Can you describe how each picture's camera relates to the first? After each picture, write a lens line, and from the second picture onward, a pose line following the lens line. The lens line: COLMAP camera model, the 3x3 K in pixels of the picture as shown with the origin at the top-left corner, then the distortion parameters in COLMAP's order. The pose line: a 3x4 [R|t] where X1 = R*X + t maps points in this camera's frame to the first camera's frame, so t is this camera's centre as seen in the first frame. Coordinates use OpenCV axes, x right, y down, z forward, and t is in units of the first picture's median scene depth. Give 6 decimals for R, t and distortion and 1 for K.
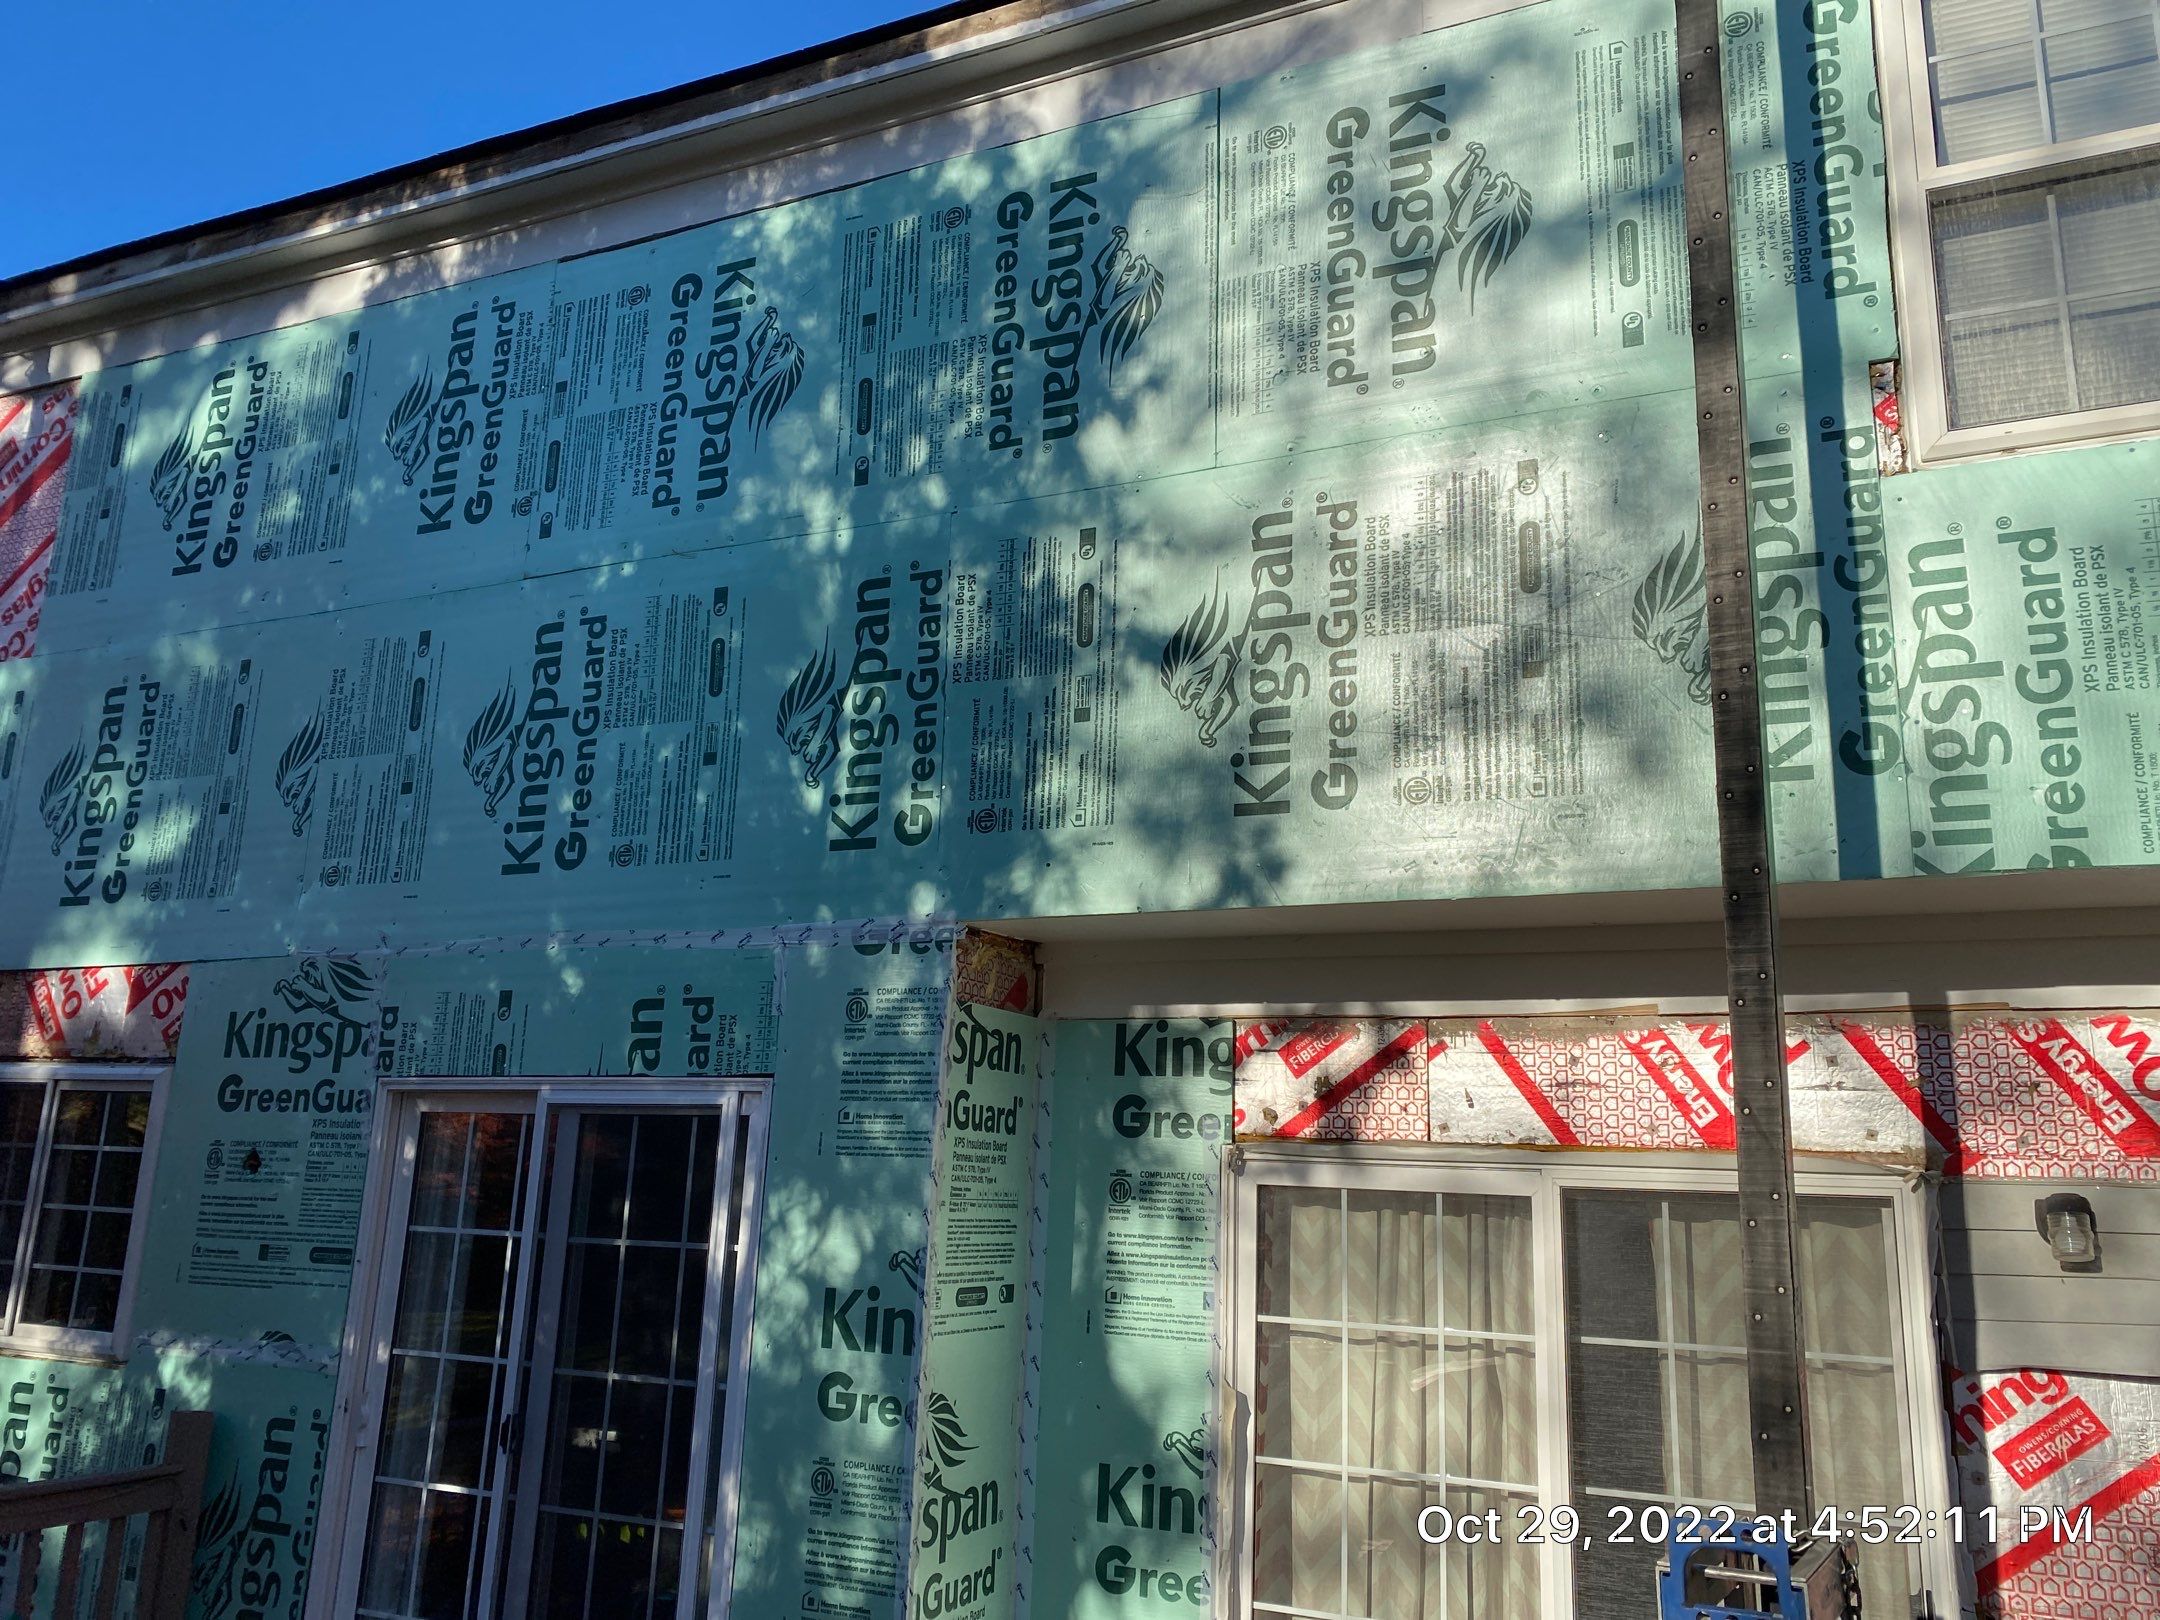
lens RADIAL K [[1589.7, 0, 1080.0], [0, 1589.7, 810.0], [0, 0, 1]] dist [0.078341, -0.072175]
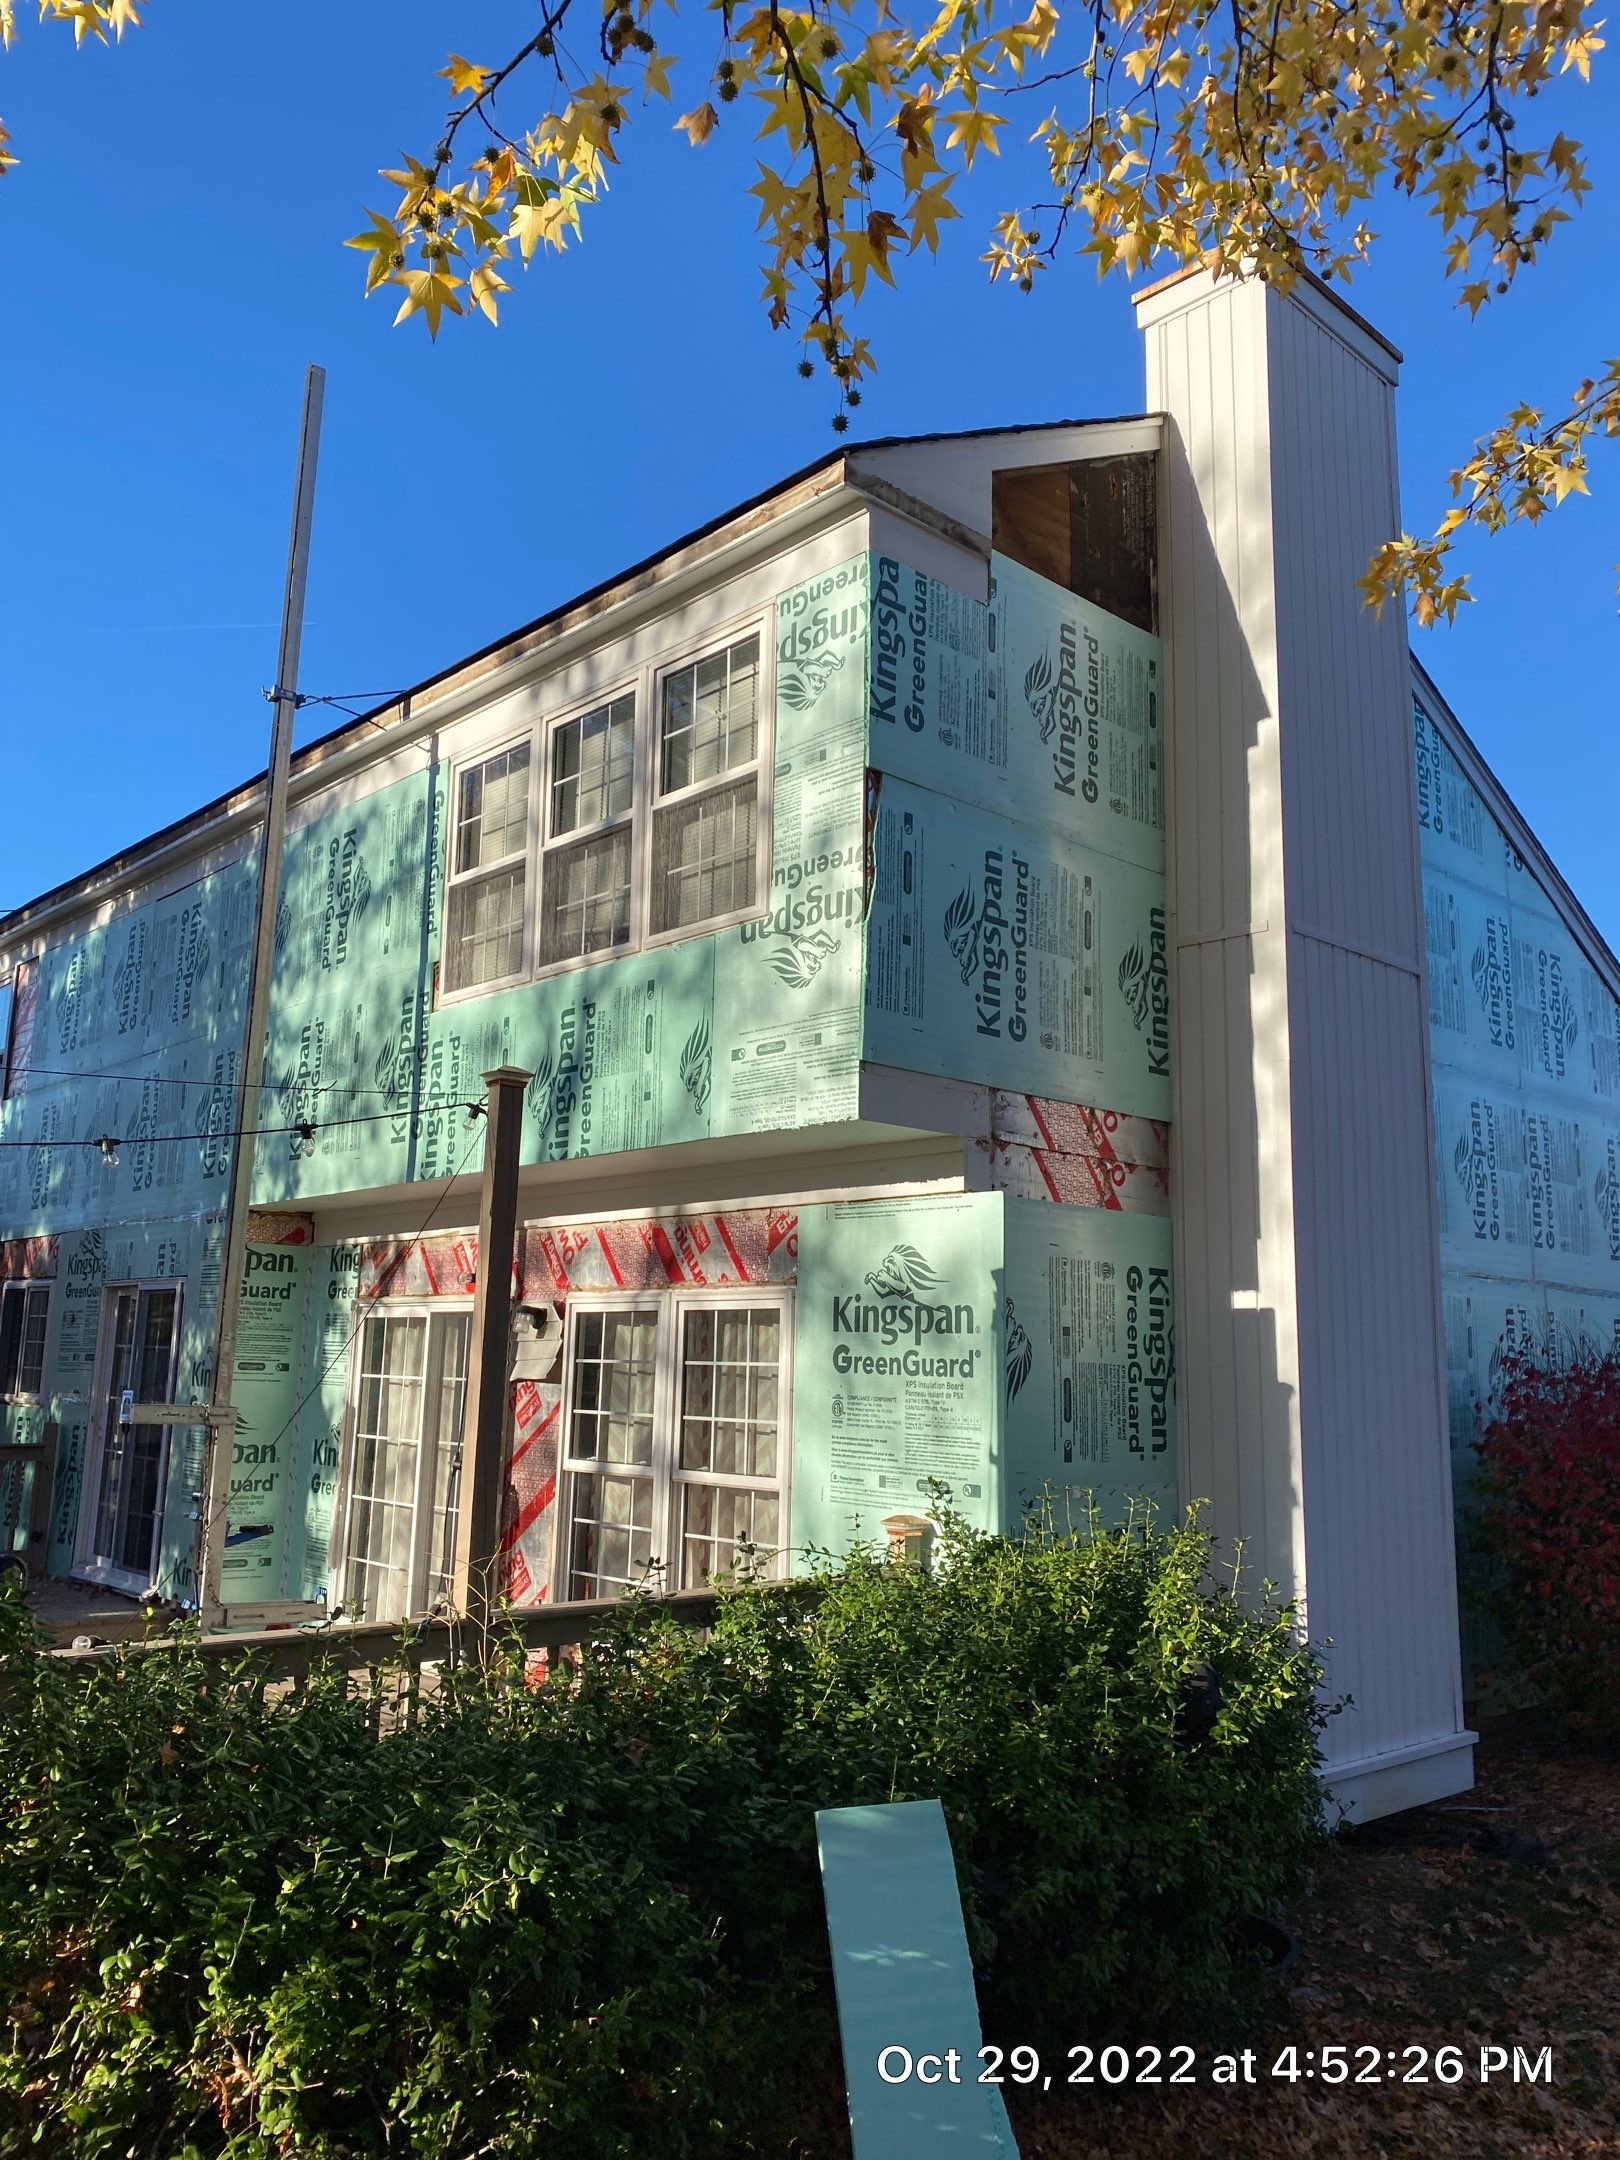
lens RADIAL K [[1589.7, 0, 810.0], [0, 1589.7, 1080.0], [0, 0, 1]] dist [0.078341, -0.072175]
pose [[0.920964, -0.077625, -0.381836, 1.610097], [0.094285, 0.995229, 0.025085, -0.095084], [0.378067, -0.059104, 0.923890, -0.834488]]
